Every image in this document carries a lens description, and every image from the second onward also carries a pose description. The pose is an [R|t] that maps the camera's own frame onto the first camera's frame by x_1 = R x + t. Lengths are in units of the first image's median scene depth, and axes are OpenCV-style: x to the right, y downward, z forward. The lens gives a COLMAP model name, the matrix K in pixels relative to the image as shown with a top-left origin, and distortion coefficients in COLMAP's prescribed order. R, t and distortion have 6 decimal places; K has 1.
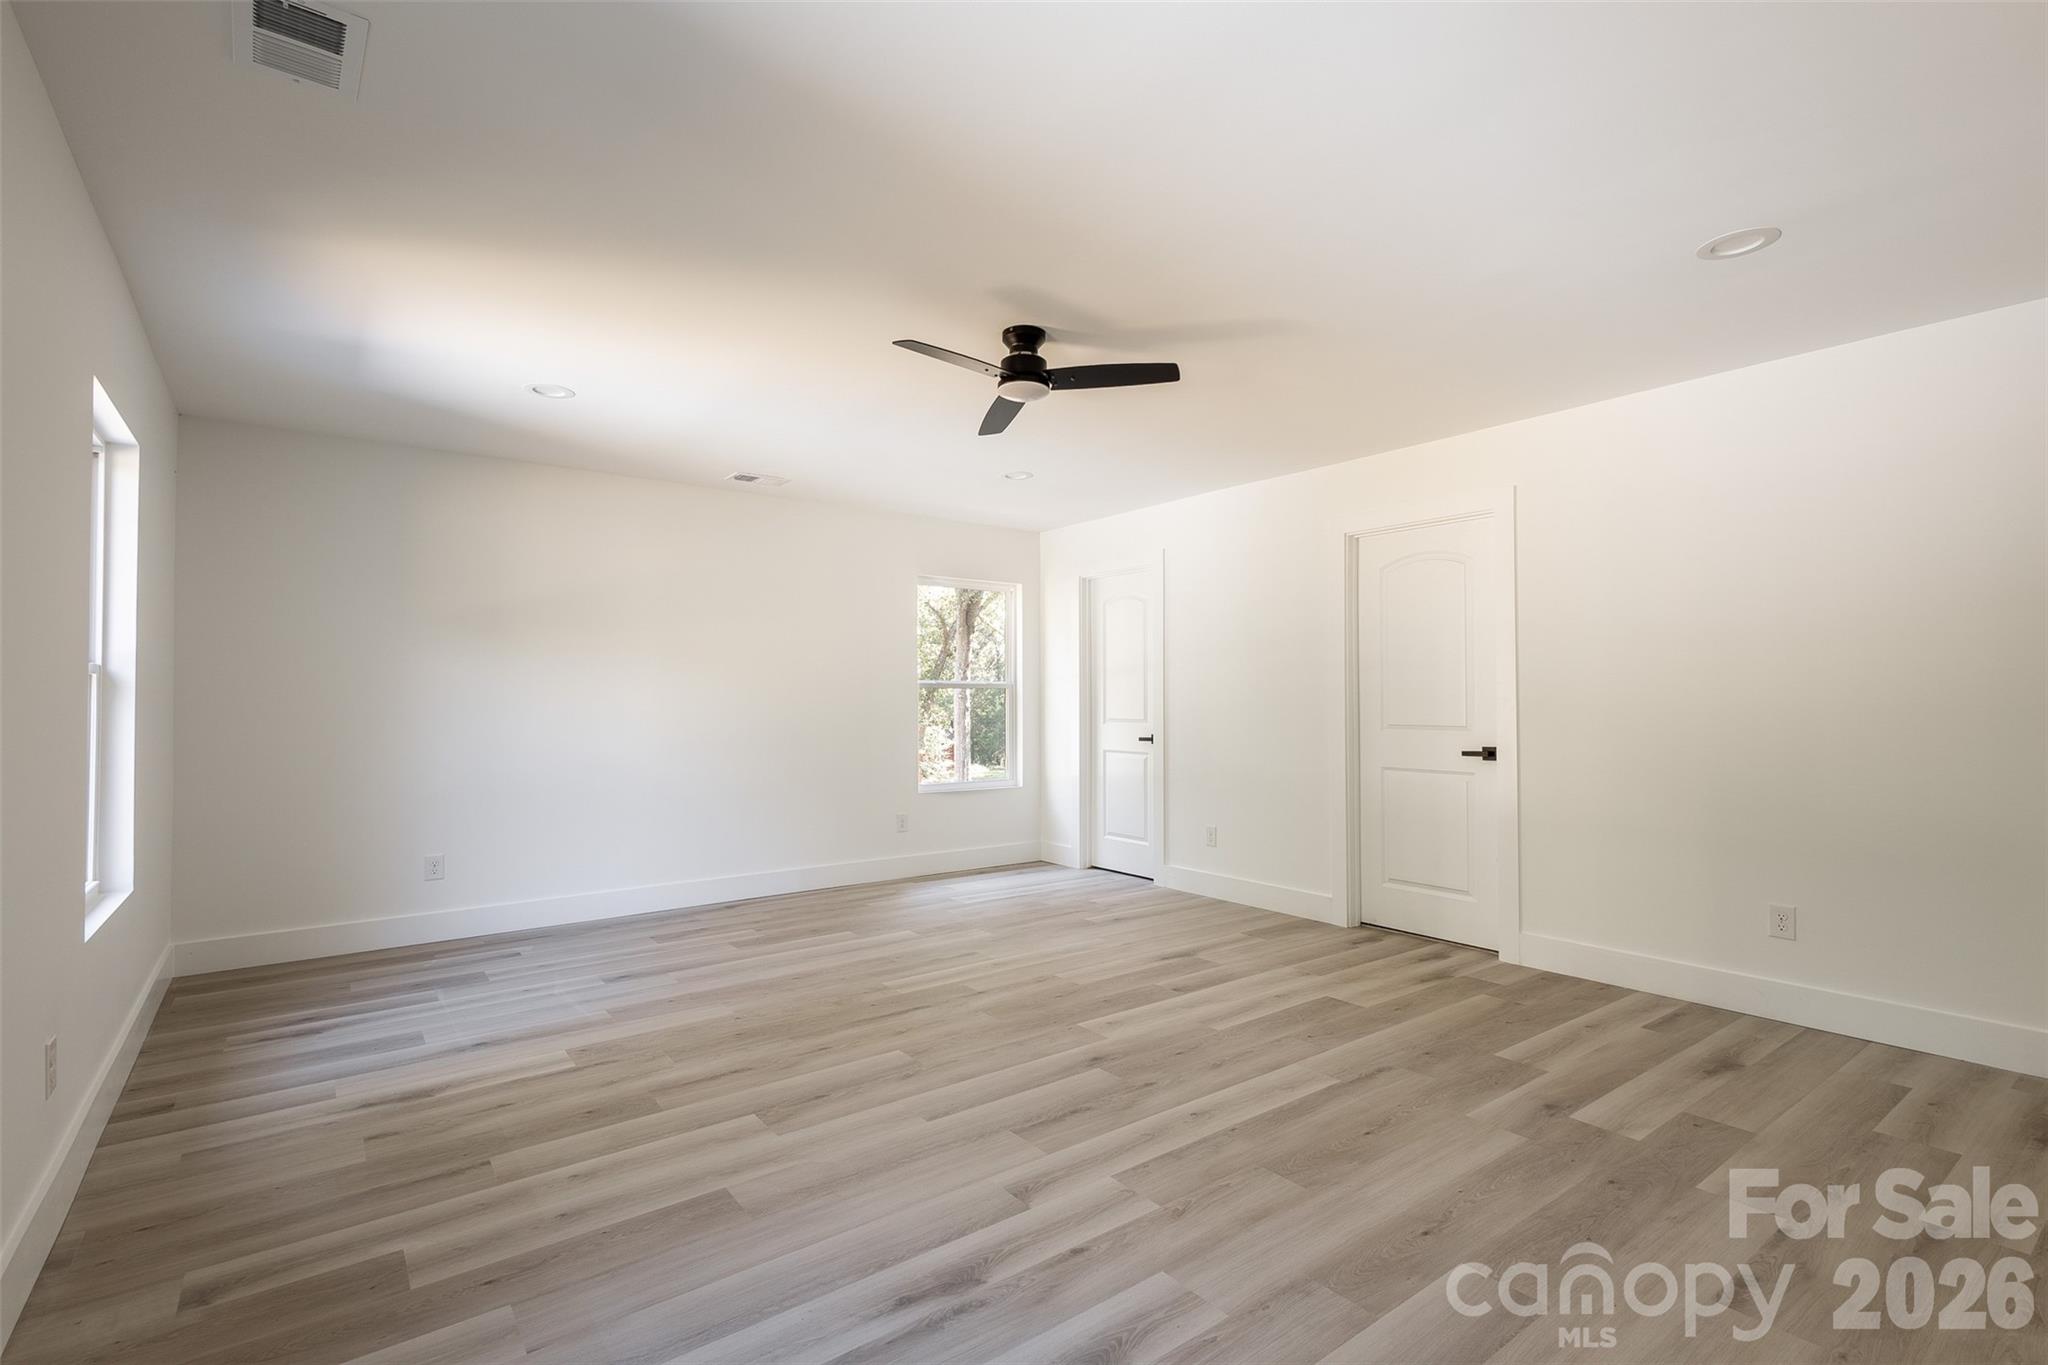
lens RADIAL K [[951.9, 0, 1017.6], [0, 951.9, 689.9], [0, 0, 1]] dist [-0.005561, -0.001124]
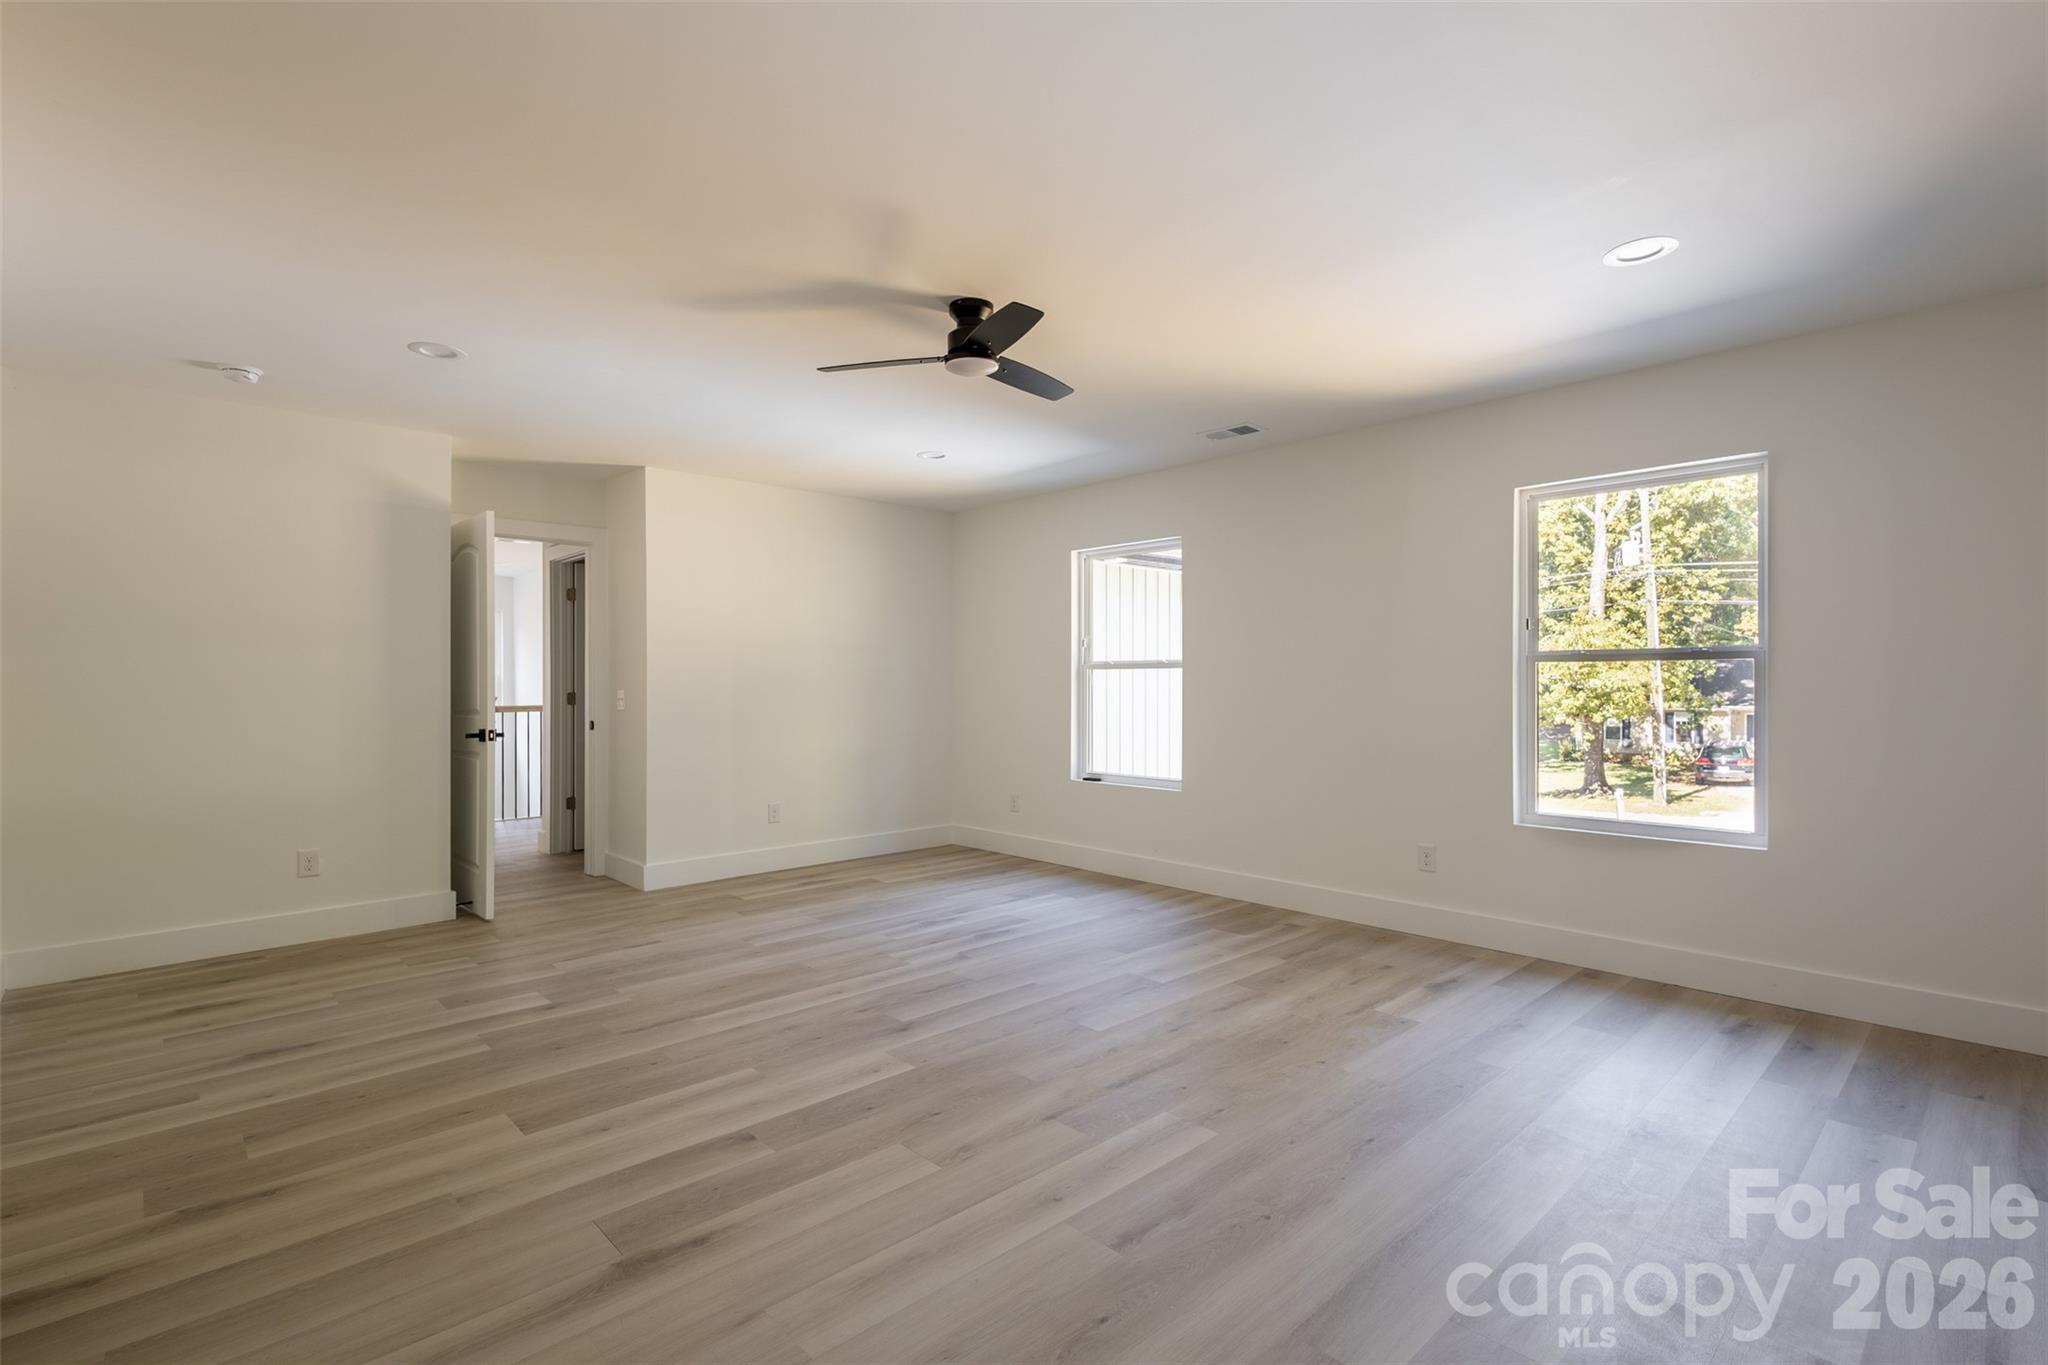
lens RADIAL K [[951.9, 0, 1019.5], [0, 951.9, 687.3], [0, 0, 1]] dist [-0.005561, -0.001124]
pose [[-0.993648, 0.004551, -0.112442, 0.074637], [0.006168, 0.999882, -0.014042, 0.032260], [0.112365, -0.014647, -0.993559, 2.150618]]
